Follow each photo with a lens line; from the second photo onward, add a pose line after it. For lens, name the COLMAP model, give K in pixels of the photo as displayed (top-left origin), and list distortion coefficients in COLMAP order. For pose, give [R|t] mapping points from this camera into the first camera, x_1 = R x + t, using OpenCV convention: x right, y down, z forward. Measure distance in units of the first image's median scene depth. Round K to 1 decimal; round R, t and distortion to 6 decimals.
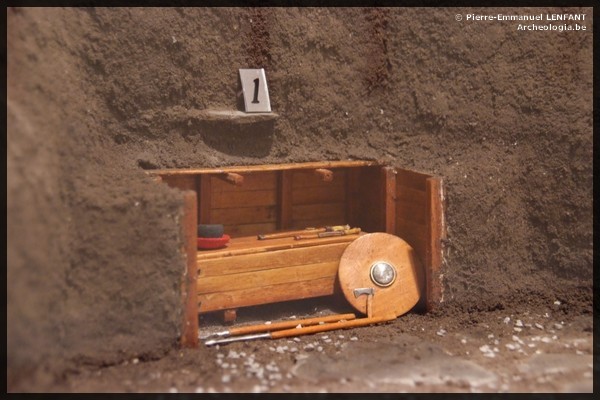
lens RADIAL K [[1322.4, 0, 300.2], [0, 1322.4, 200.0], [0, 0, 1]] dist [0.320926, 0.000000]
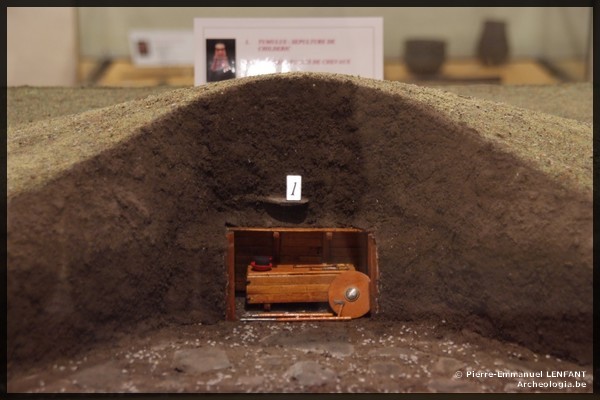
lens RADIAL K [[1719.4, 0, 299.7], [0, 1719.4, 199.7], [0, 0, 1]] dist [0.535388, 0.000000]
pose [[0.895034, 0.096625, -0.435405, 1.038605], [-0.066636, 0.994263, 0.083665, -0.272249], [0.440991, -0.045870, 0.896339, -1.177161]]
